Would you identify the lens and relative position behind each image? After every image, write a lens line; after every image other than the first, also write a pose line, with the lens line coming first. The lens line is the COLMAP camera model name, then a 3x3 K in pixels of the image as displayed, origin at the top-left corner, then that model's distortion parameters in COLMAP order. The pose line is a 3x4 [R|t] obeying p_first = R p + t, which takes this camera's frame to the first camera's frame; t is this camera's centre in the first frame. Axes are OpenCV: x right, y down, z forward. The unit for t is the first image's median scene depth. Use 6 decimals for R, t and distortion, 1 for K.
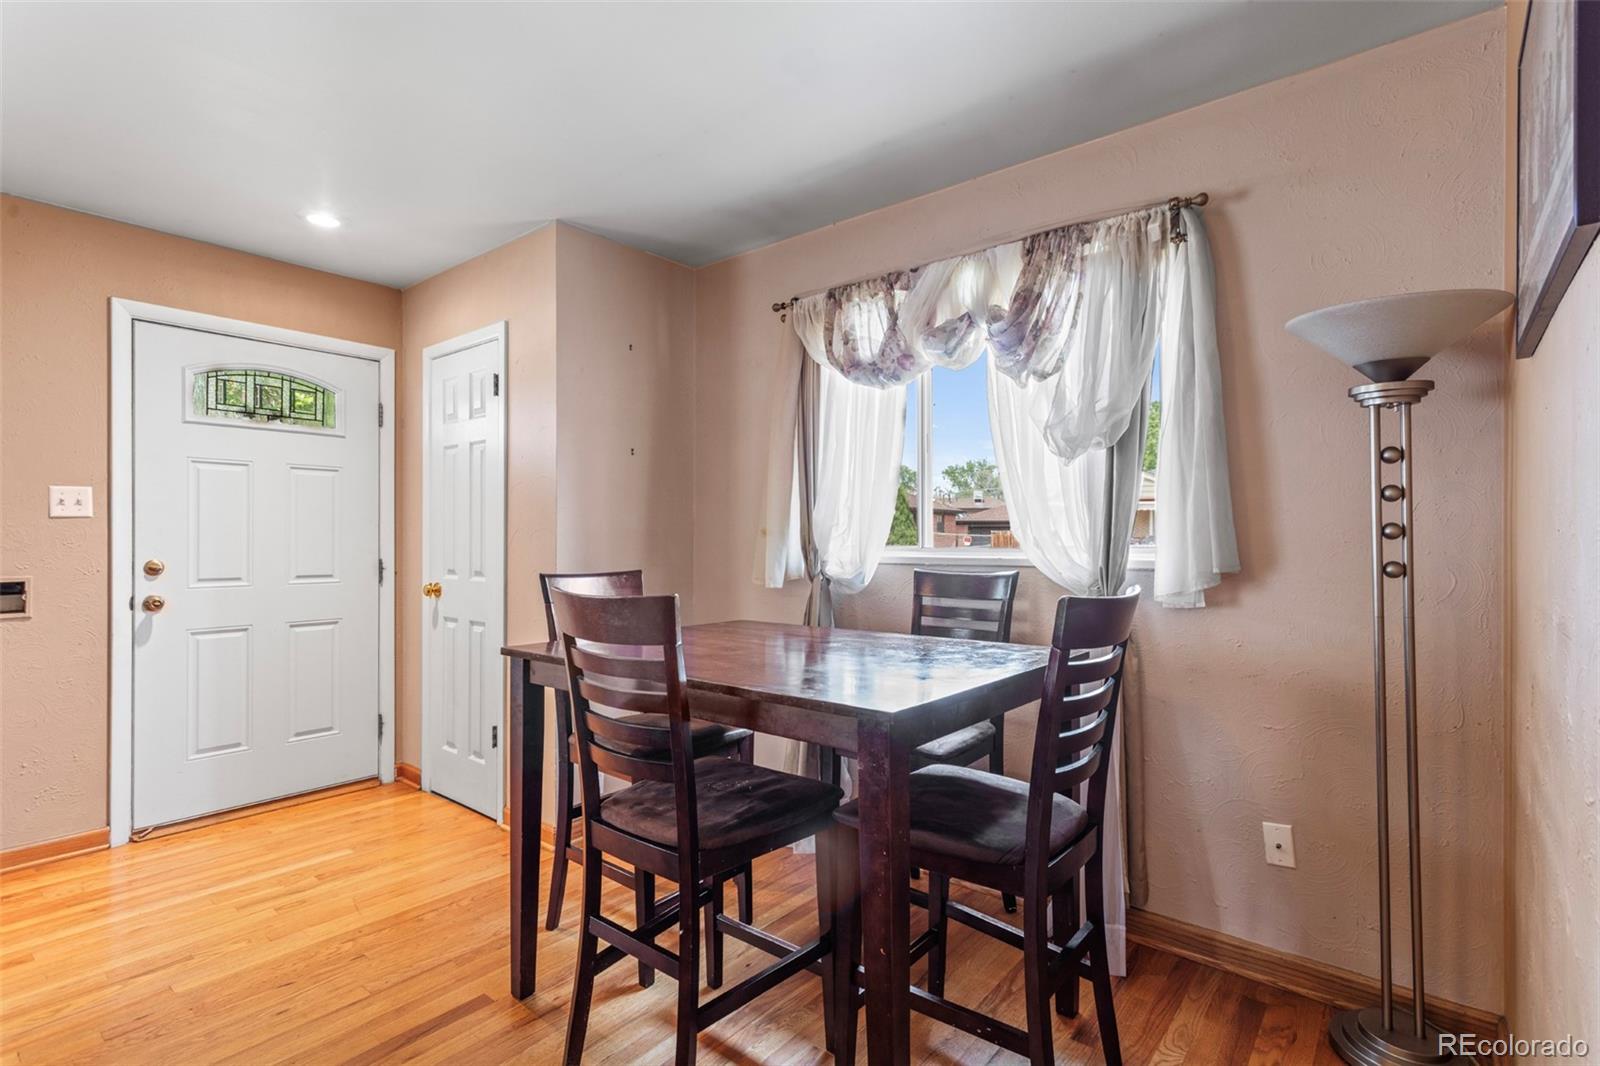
lens RADIAL K [[763.6, 0, 800.8], [0, 763.6, 535.8], [0, 0, 1]] dist [0.003335, 0.001036]
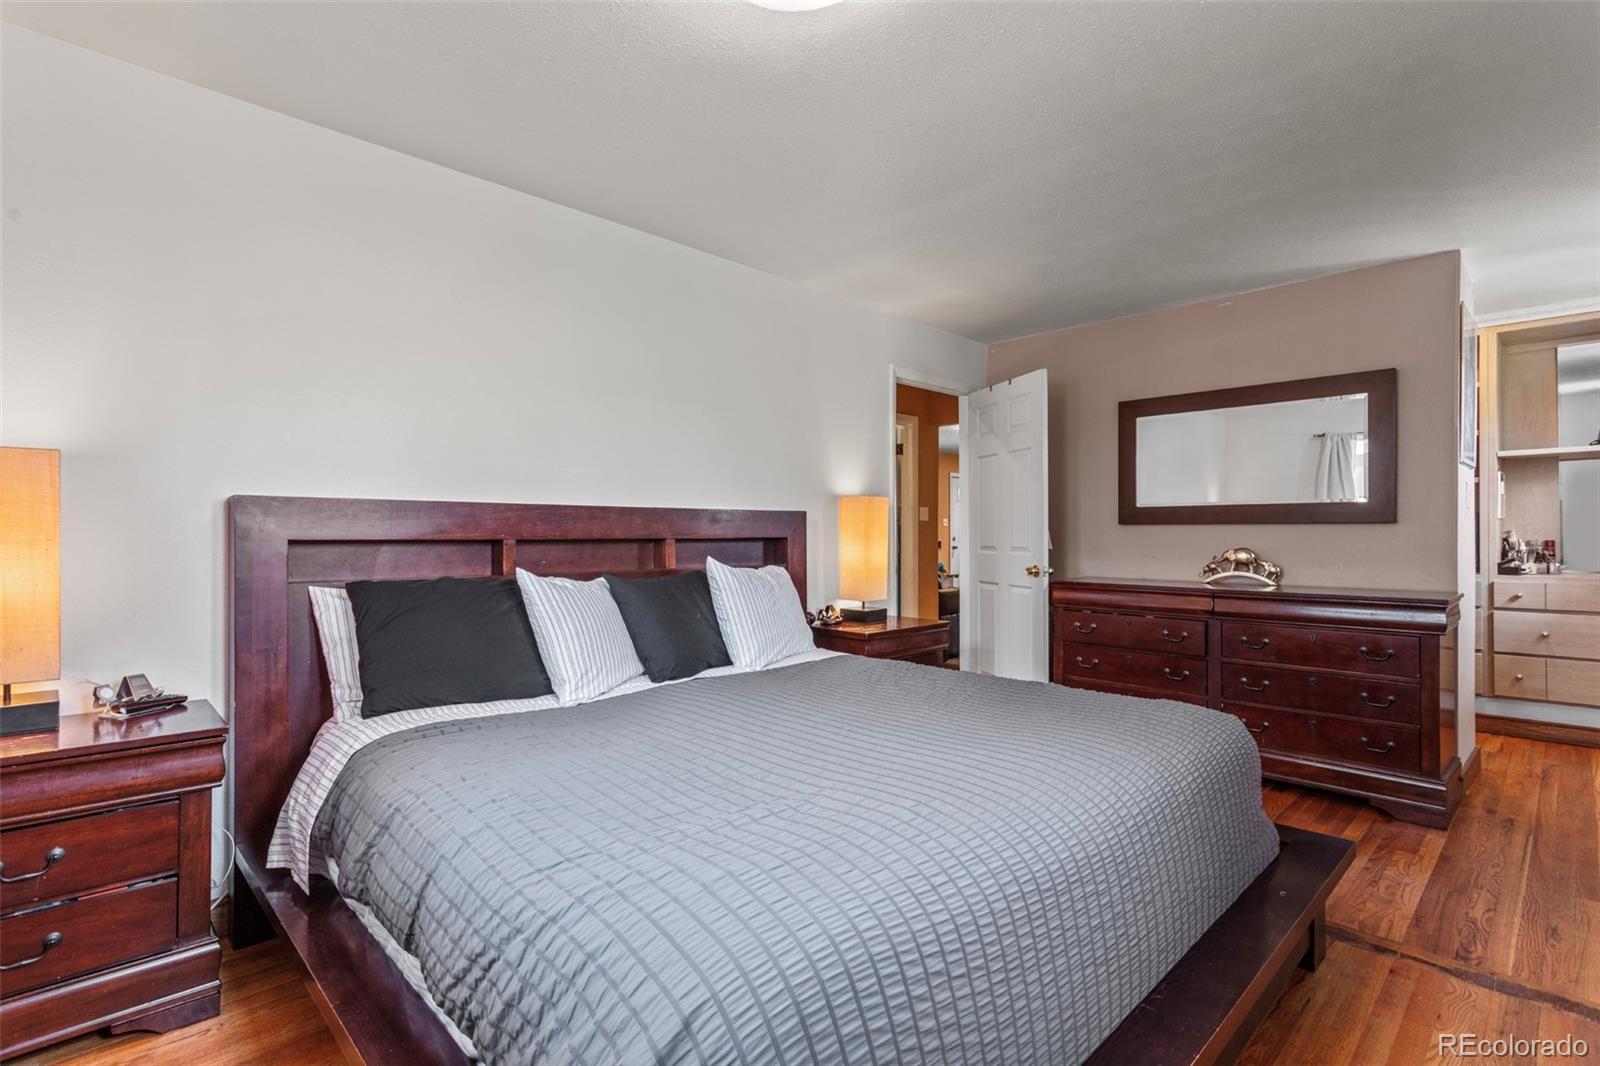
lens RADIAL K [[763.6, 0, 806.4], [0, 763.6, 538.7], [0, 0, 1]] dist [0.003335, 0.001036]
pose [[0.993084, -0.004817, -0.117308, -1.219709], [0.005480, 0.999971, 0.005329, 0.017819], [0.117279, -0.005935, 0.993081, -3.240368]]
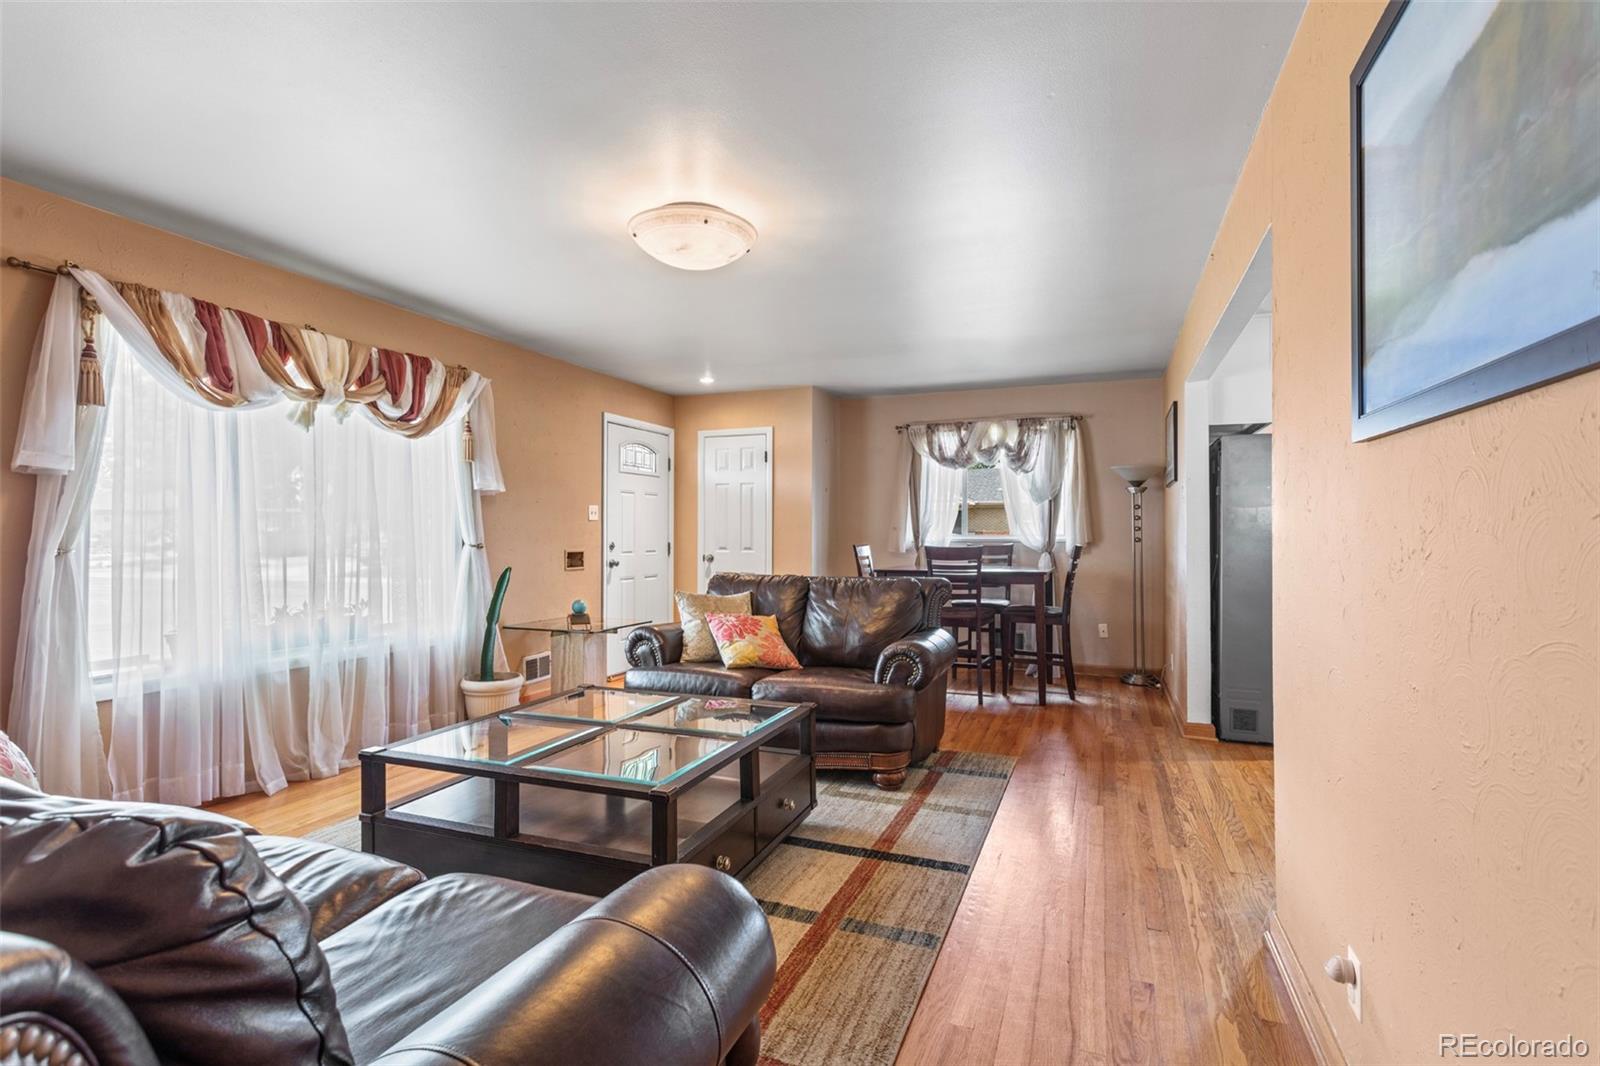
lens RADIAL K [[763.6, 0, 801.3], [0, 763.6, 531.7], [0, 0, 1]] dist [0.003335, 0.001036]
pose [[0.954271, 0.000564, 0.298944, -1.035295], [-0.000723, 1.000000, 0.000423, 0.003884], [-0.298943, -0.000619, 0.954271, -1.117183]]
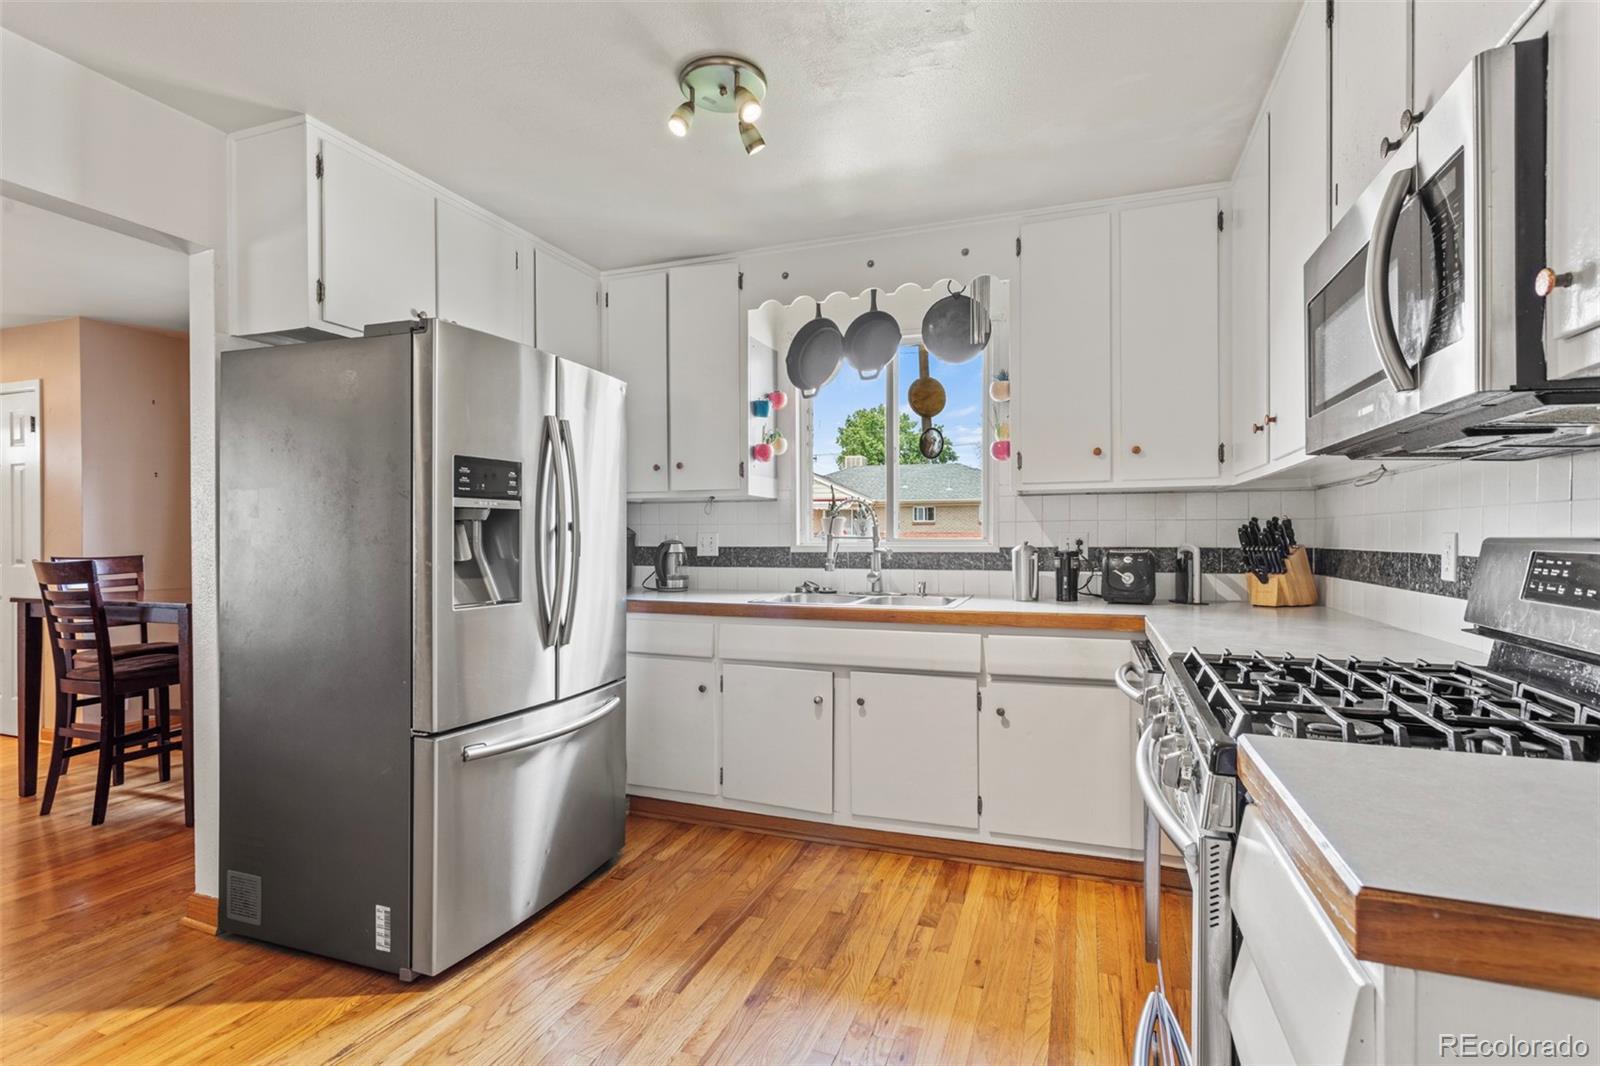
lens RADIAL K [[763.6, 0, 800.1], [0, 763.6, 537.2], [0, 0, 1]] dist [0.003335, 0.001036]
pose [[0.944507, -0.006291, 0.328431, 0.508611], [0.004266, 0.999967, 0.006886, 0.003939], [-0.328464, -0.005103, 0.944503, -0.856811]]
